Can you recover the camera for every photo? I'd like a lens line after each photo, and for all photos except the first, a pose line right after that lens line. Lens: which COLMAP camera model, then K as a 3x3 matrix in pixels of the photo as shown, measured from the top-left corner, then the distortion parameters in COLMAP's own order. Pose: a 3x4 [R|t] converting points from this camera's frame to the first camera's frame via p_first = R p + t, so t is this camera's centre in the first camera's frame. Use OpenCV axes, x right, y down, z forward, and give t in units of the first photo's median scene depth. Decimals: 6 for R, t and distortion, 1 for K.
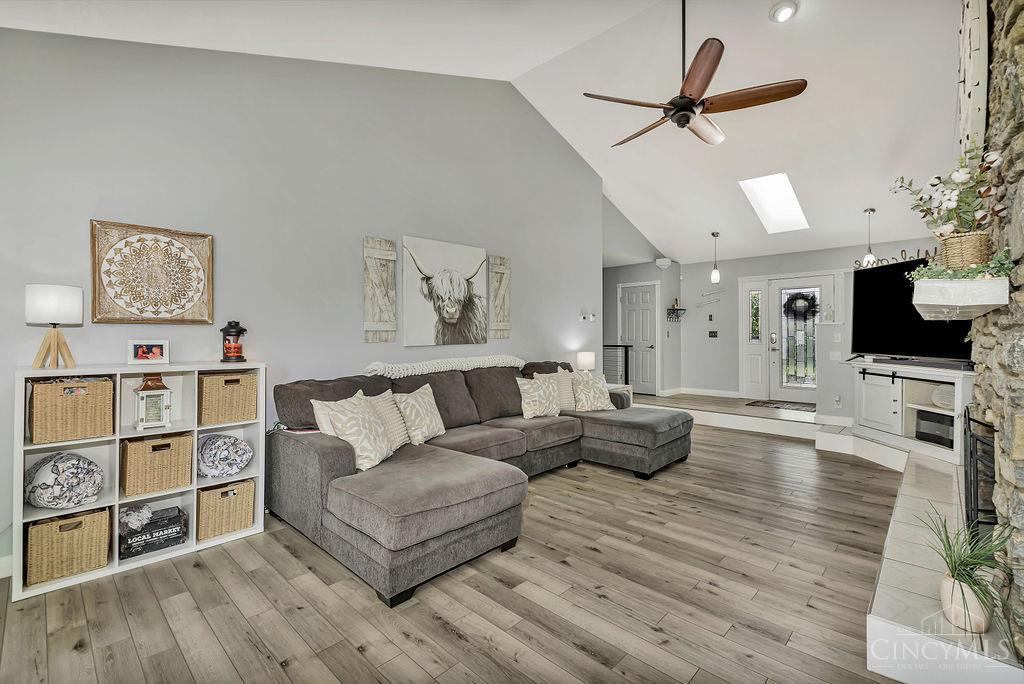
lens RADIAL K [[451.6, 0, 515.9], [0, 451.6, 318.8], [0, 0, 1]] dist [-0.001380, -0.000300]
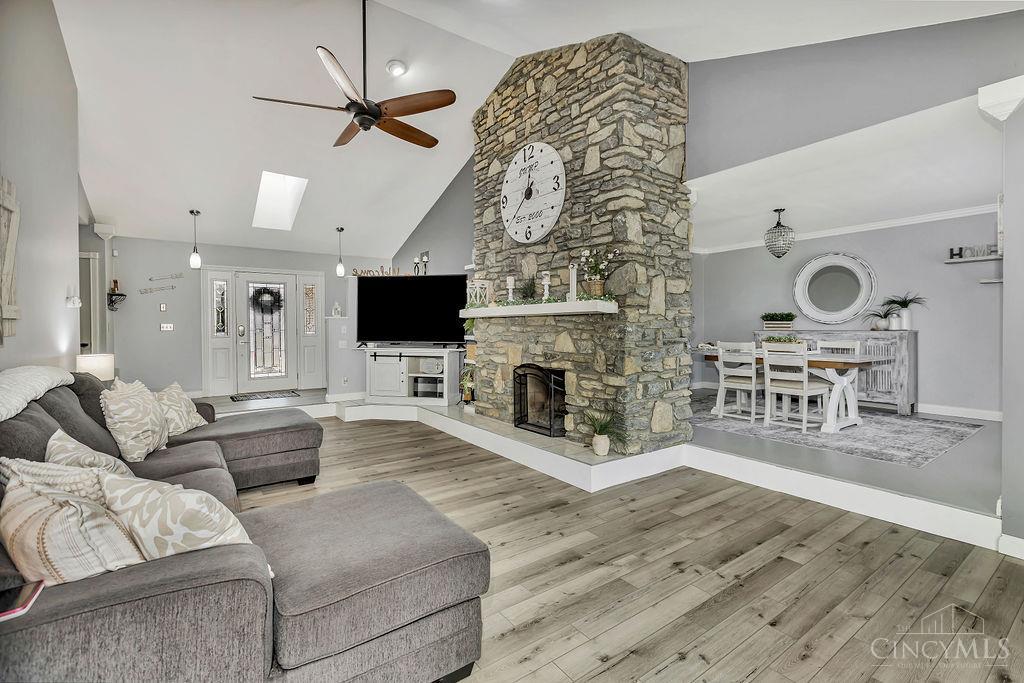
lens RADIAL K [[451.6, 0, 515.9], [0, 451.6, 318.3], [0, 0, 1]] dist [-0.001380, -0.000300]
pose [[0.196833, 0.016948, 0.980291, -0.371599], [-0.030477, 0.999473, -0.011160, 0.010161], [-0.979963, -0.027680, 0.197245, 0.280345]]
